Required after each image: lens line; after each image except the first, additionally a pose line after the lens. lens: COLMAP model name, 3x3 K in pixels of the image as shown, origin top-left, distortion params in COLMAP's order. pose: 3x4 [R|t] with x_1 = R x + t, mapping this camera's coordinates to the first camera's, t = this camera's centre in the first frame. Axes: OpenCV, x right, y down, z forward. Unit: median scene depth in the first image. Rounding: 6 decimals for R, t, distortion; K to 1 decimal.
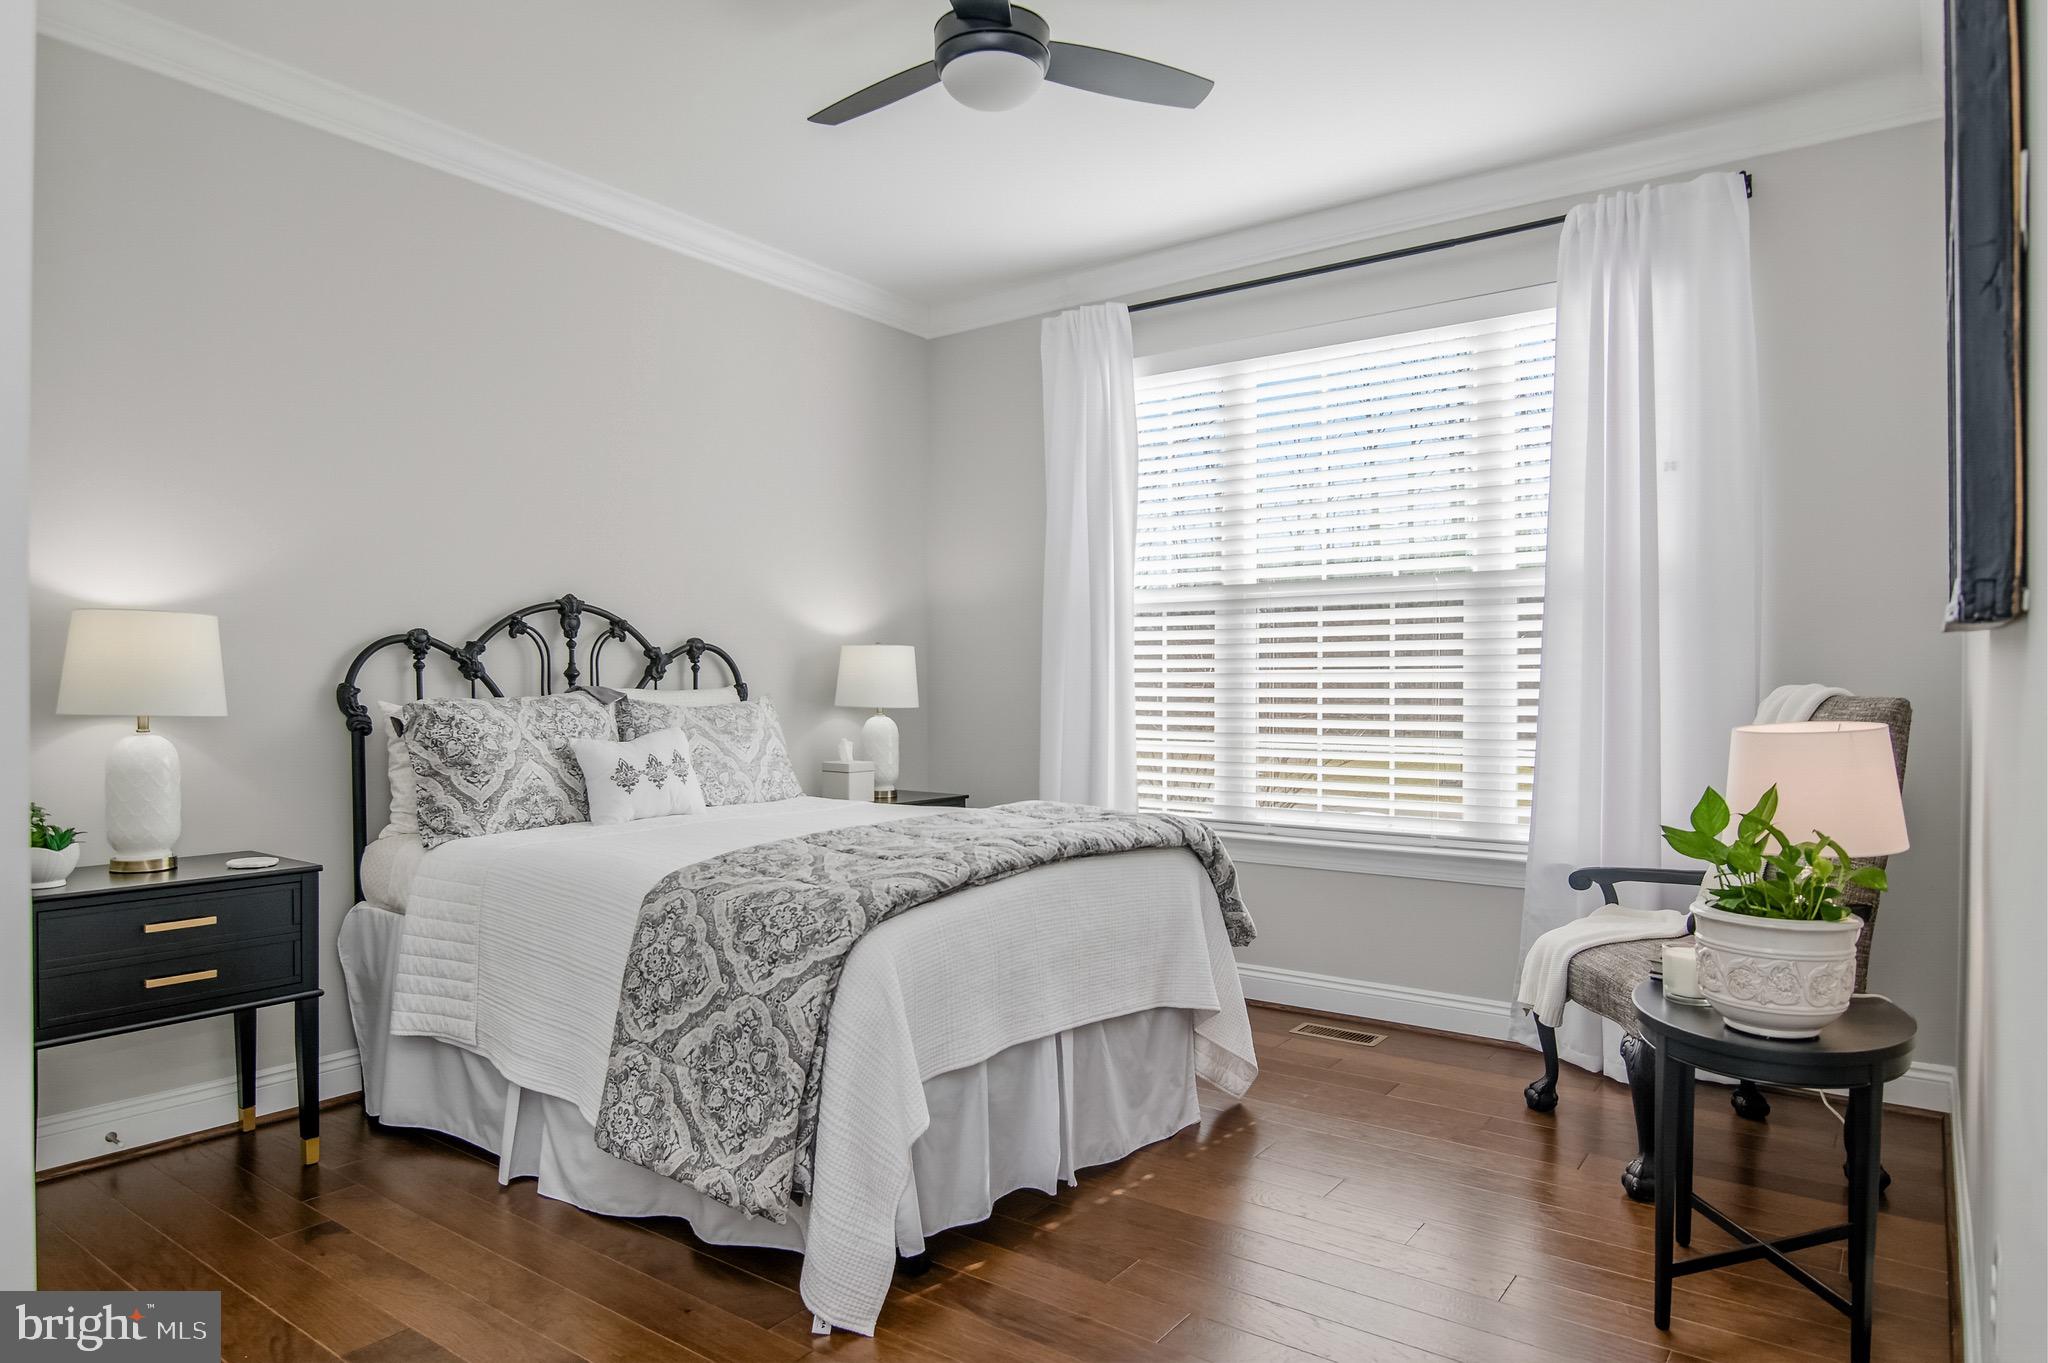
lens RADIAL K [[1283.4, 0, 1015.5], [0, 1283.4, 678.2], [0, 0, 1]] dist [-0.002446, -0.009484]
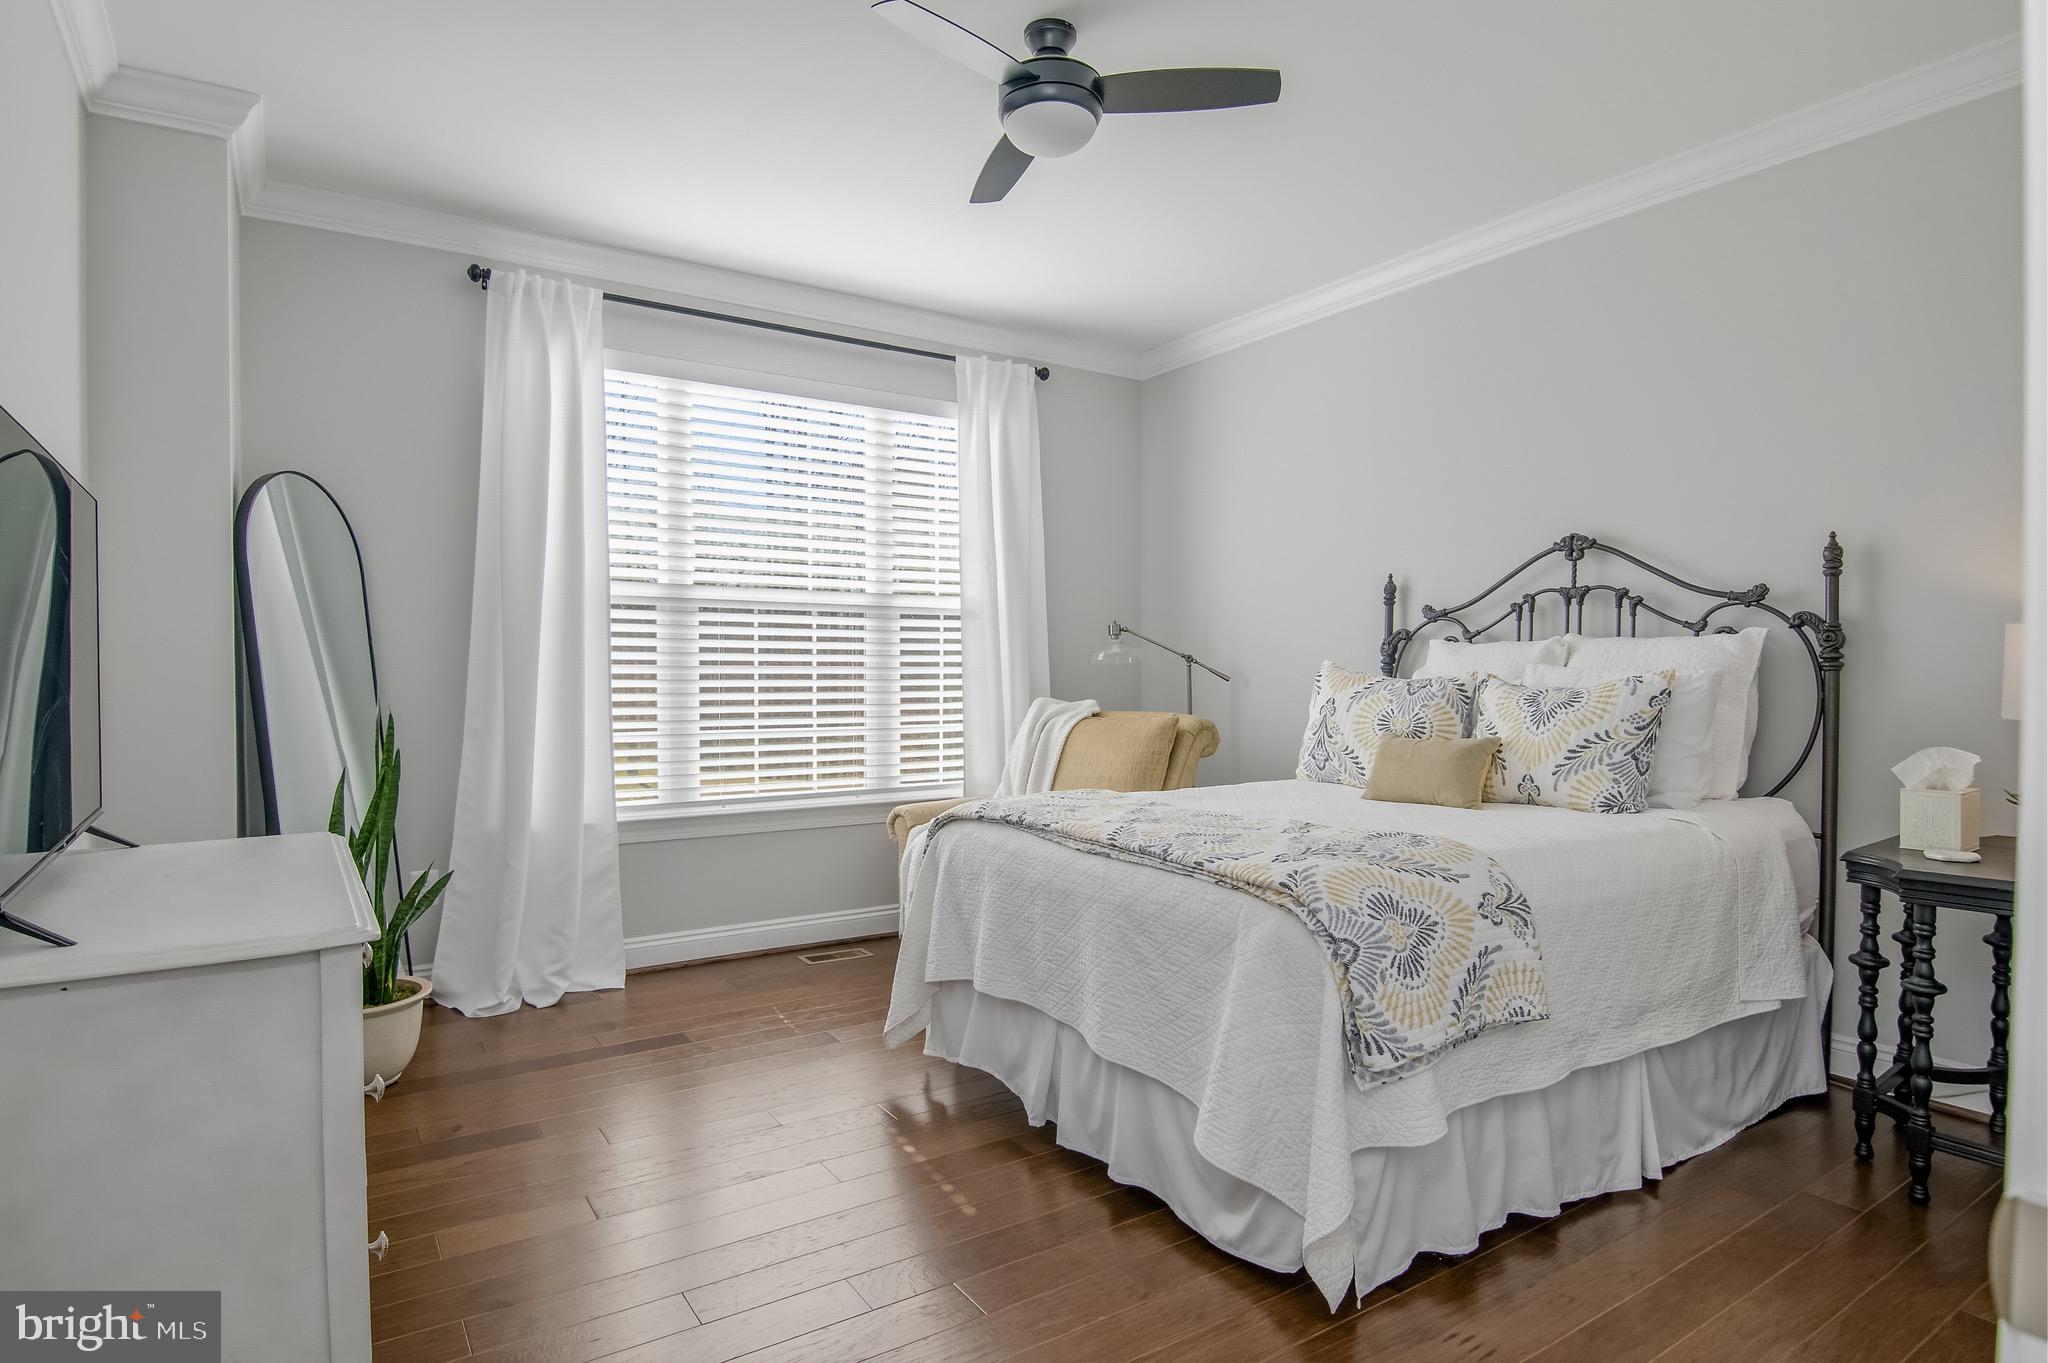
lens RADIAL K [[1091.0, 0, 1008.4], [0, 1091.0, 690.7], [0, 0, 1]] dist [-0.007481, -0.008449]
pose [[0.345457, -0.012997, 0.938345, -0.671601], [-0.002541, 0.999887, 0.014785, 0.003072], [-0.938431, -0.007492, 0.345385, 0.469179]]
